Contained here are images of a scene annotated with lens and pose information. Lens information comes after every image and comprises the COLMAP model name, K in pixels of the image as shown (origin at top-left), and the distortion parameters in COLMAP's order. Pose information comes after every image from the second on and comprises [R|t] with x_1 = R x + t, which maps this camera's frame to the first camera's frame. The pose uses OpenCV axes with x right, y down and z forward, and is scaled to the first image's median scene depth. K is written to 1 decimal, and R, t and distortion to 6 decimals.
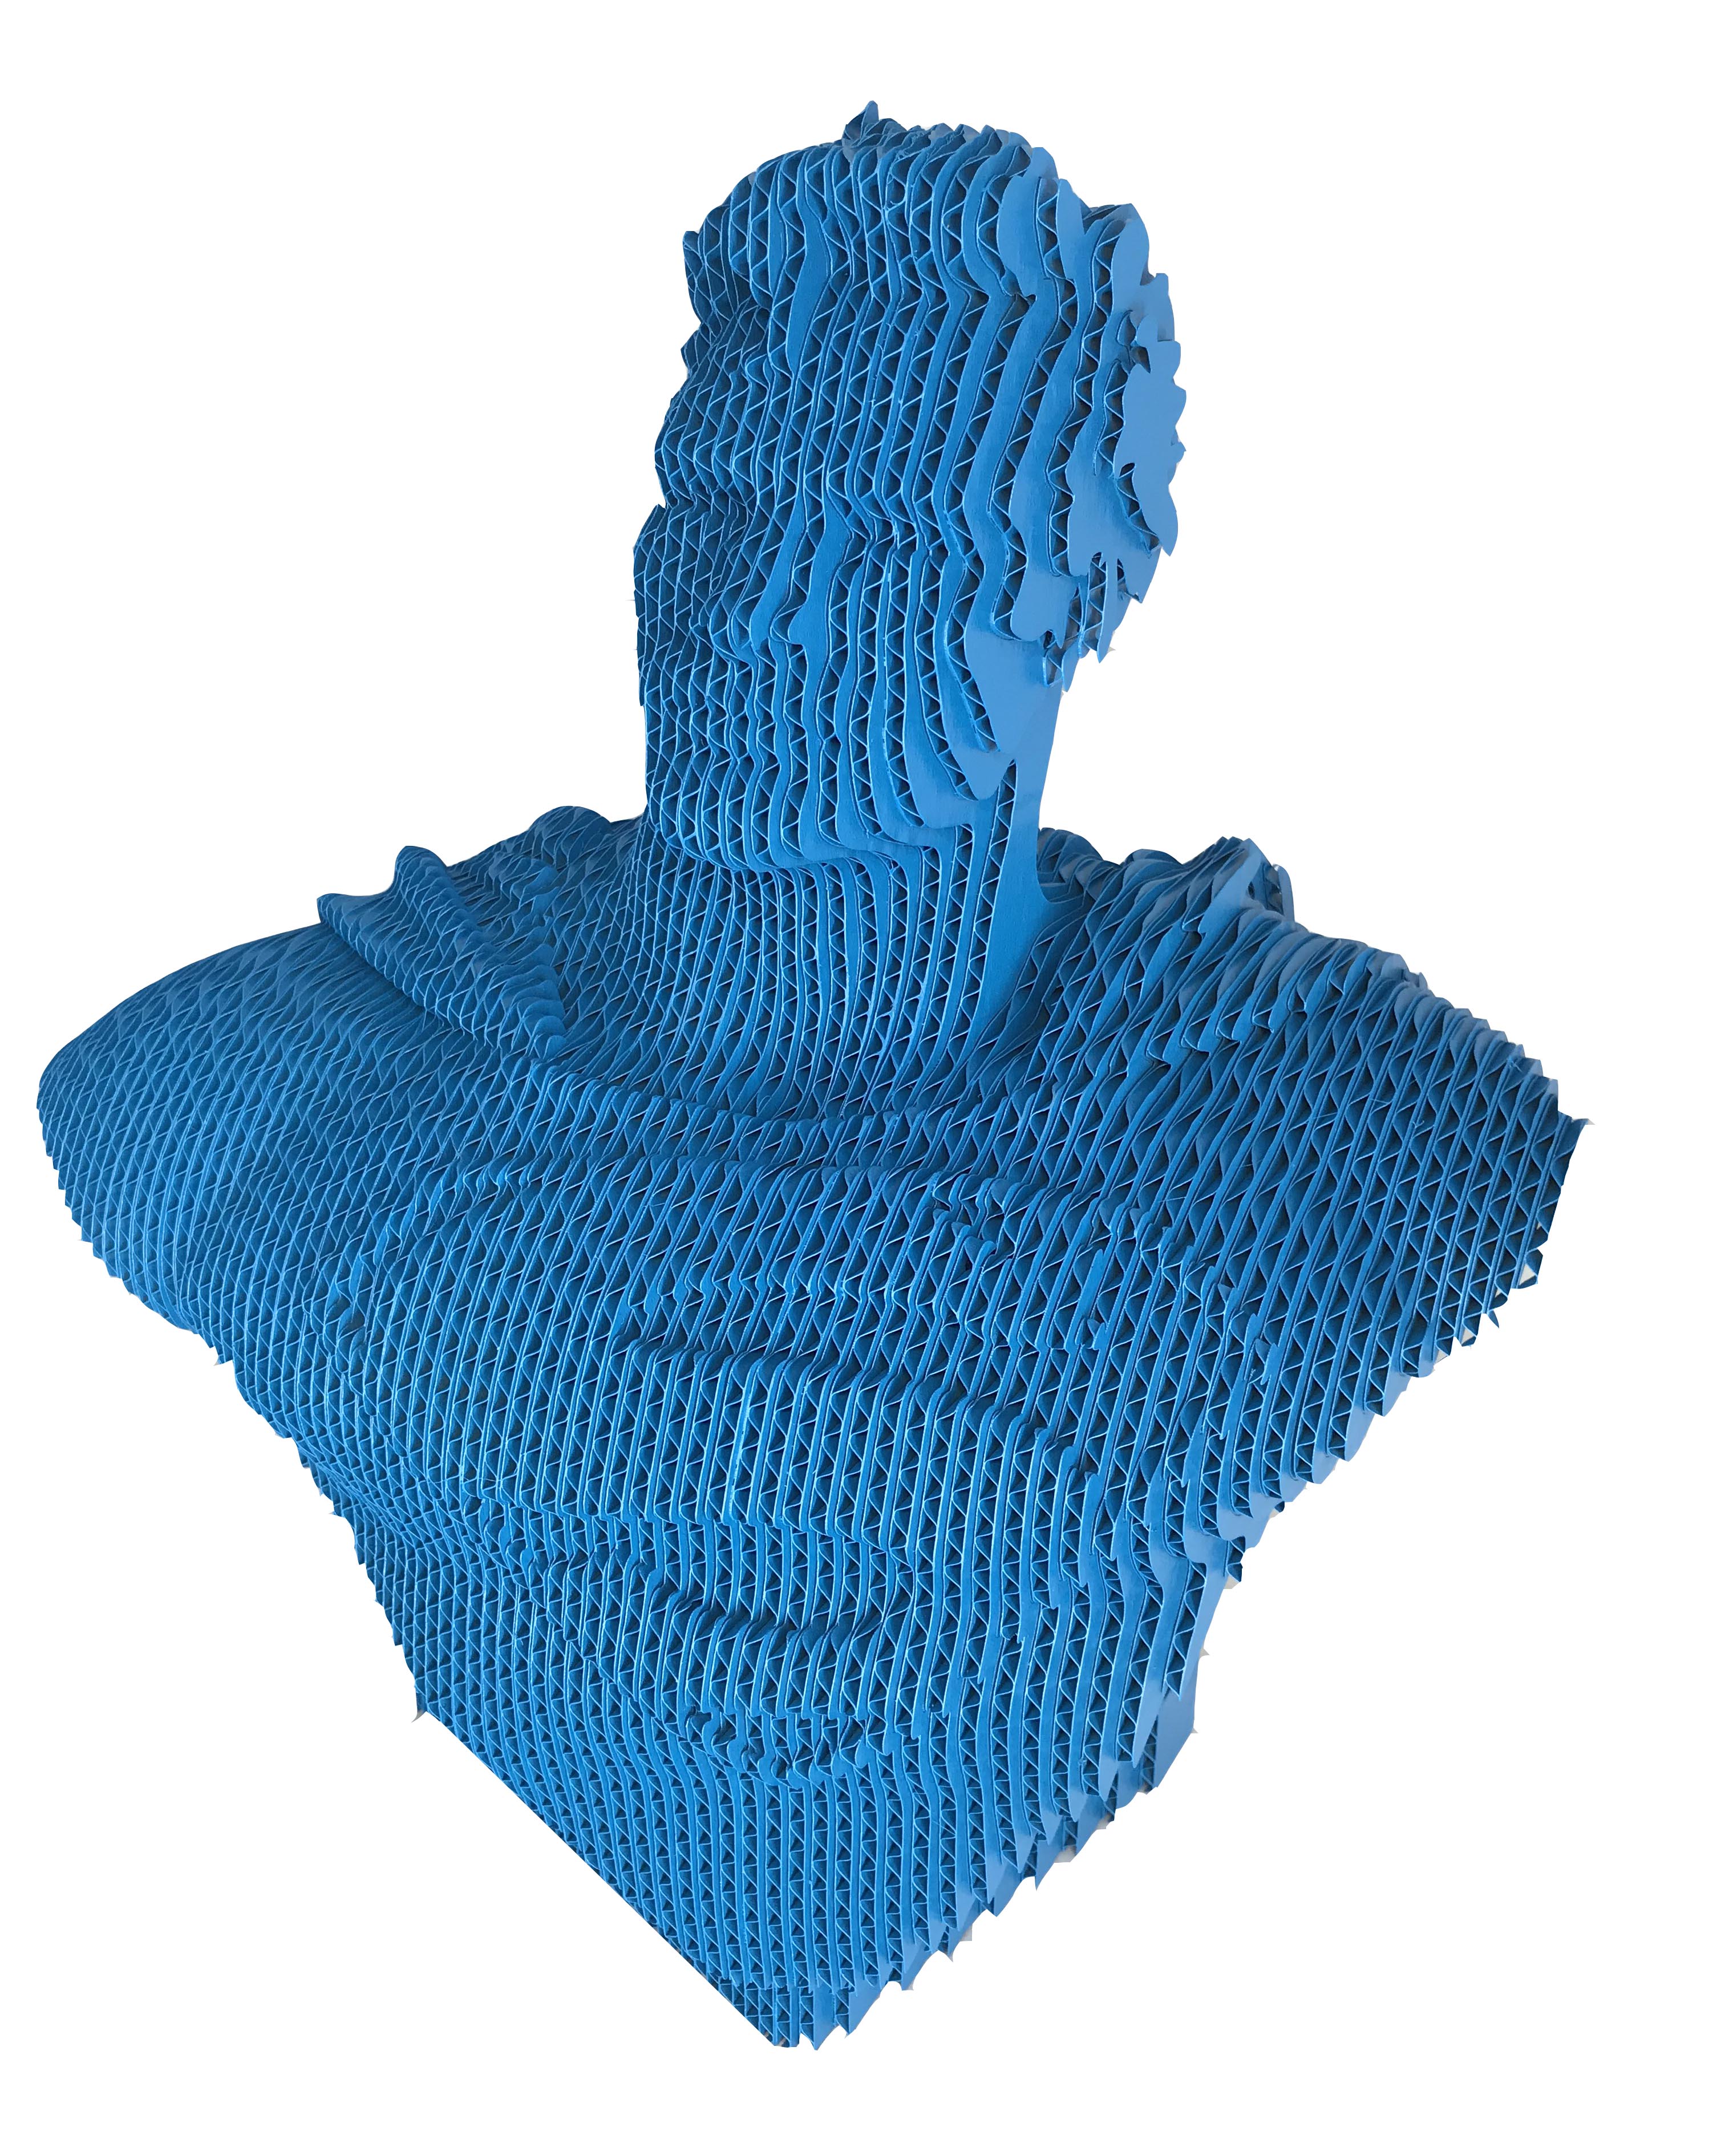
lens RADIAL K [[1913.7, 0, 871.7], [0, 1913.7, 997.2], [0, 0, 1]] dist [0.004545, -0.007875]
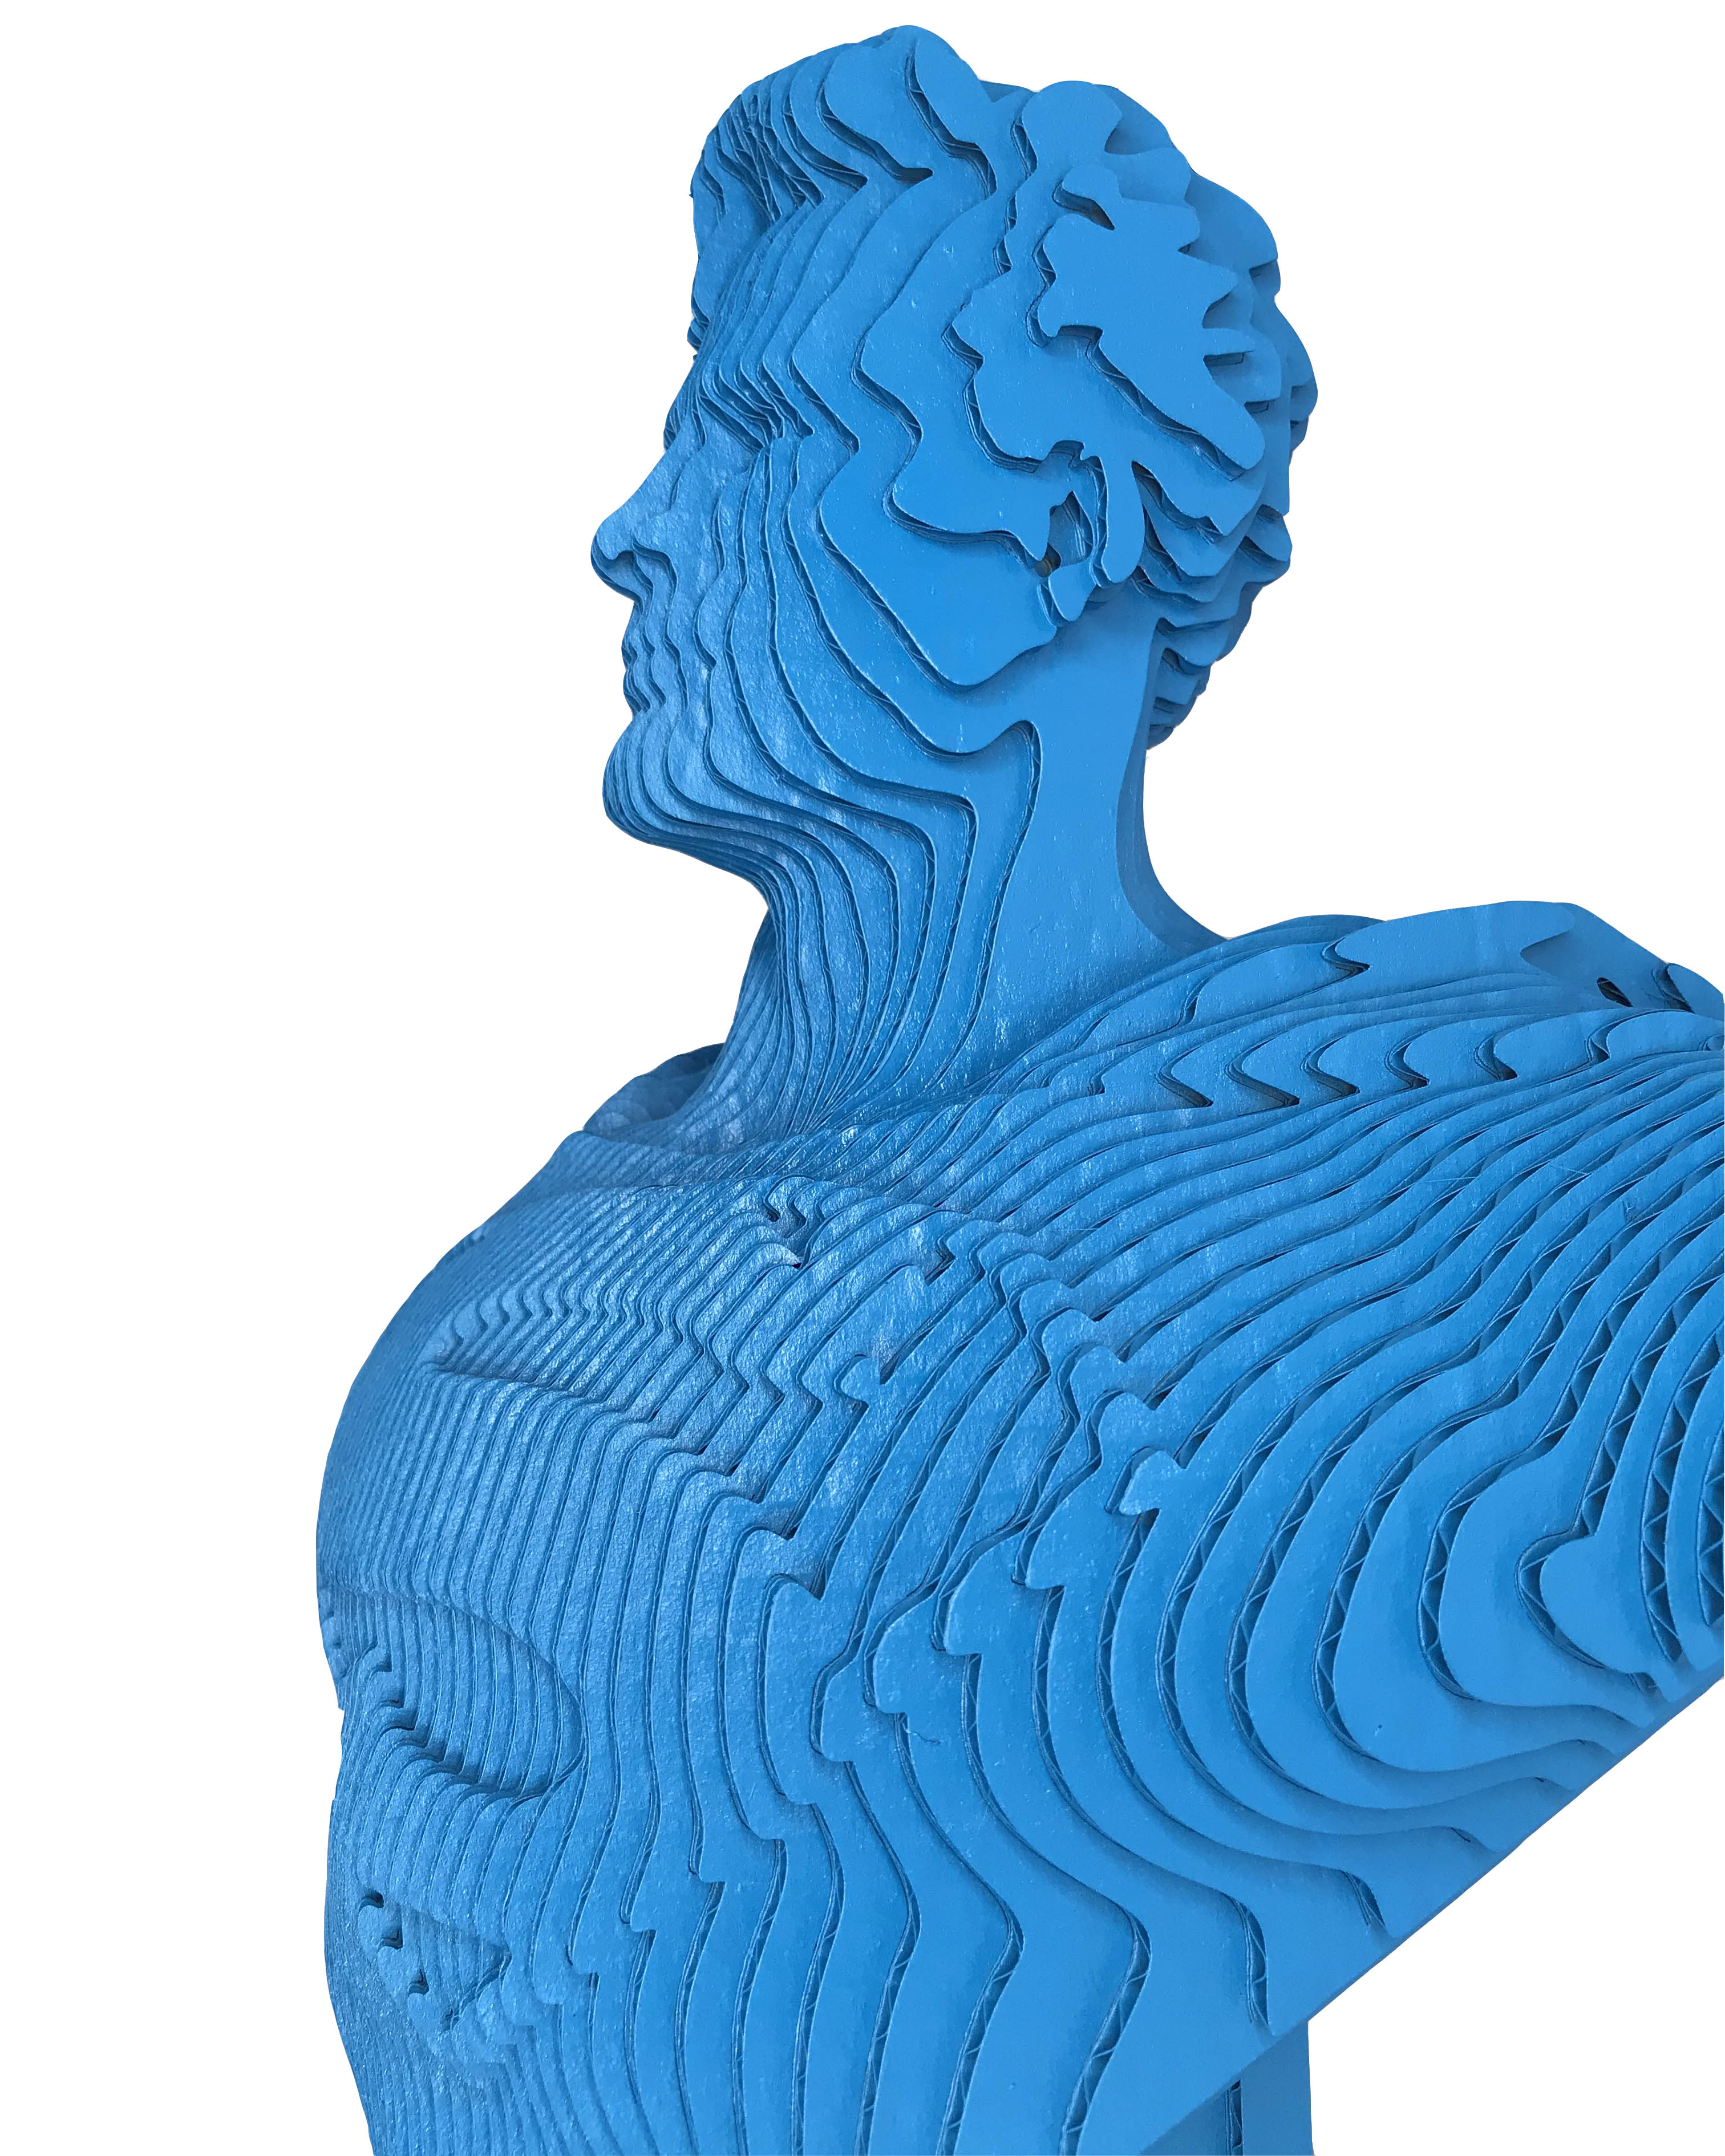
lens RADIAL K [[1913.7, 0, 871.7], [0, 1913.7, 997.2], [0, 0, 1]] dist [0.004545, -0.007875]
pose [[0.822024, -0.104786, -0.559729, 0.470649], [-0.143947, 0.912766, -0.382280, 0.306207], [0.550959, 0.394815, 0.735232, 0.422753]]
